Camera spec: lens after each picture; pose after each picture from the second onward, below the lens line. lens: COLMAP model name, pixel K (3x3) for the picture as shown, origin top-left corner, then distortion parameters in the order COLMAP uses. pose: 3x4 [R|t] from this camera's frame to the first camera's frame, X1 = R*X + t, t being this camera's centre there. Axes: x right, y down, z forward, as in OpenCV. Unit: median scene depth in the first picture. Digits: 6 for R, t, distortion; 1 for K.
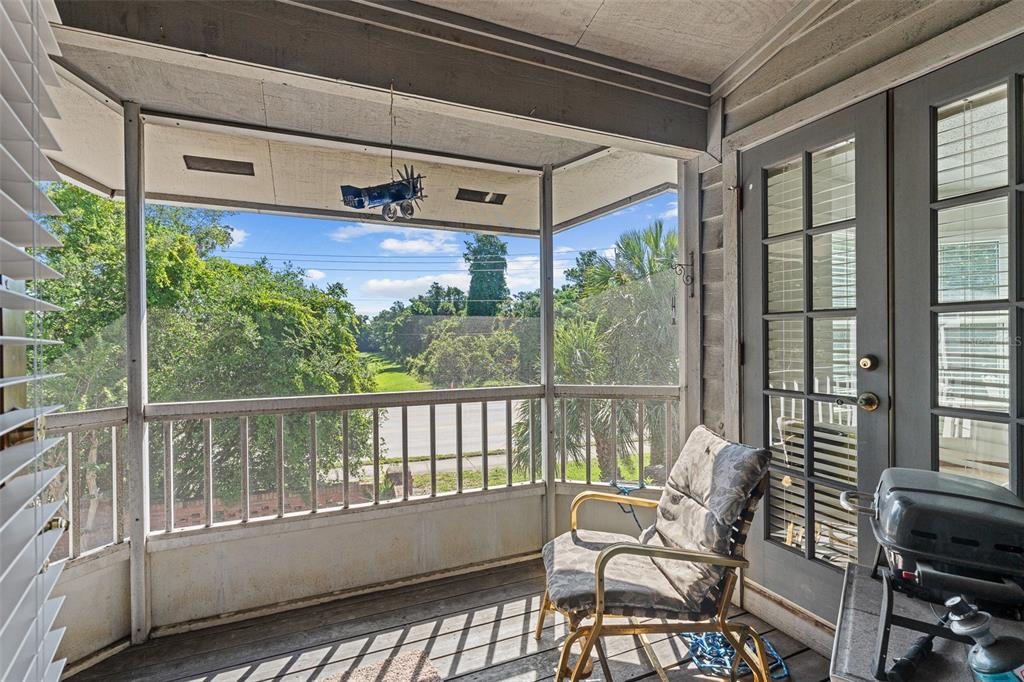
lens RADIAL K [[466.6, 0, 510.9], [0, 466.6, 336.5], [0, 0, 1]] dist [-0.003598, 0.000833]
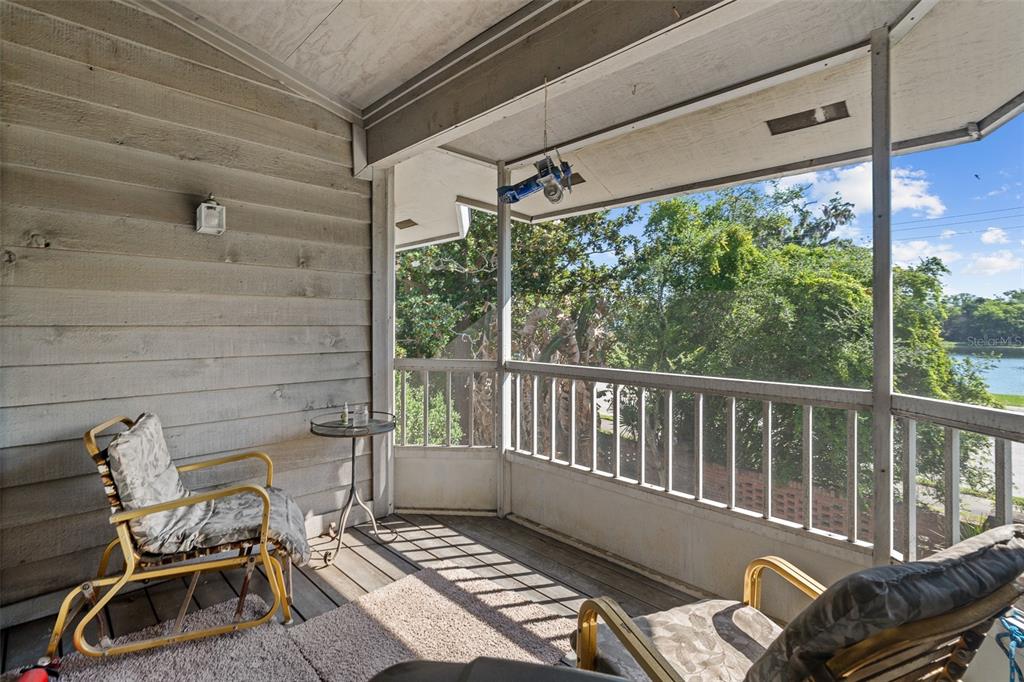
lens RADIAL K [[472.5, 0, 512.0], [0, 472.5, 326.7], [0, 0, 1]] dist [-0.004696, -0.000005]
pose [[0.385362, 0.016471, -0.922619, 0.531403], [-0.001446, 0.999850, 0.017245, 0.007989], [0.922765, -0.005311, 0.385328, 0.373785]]
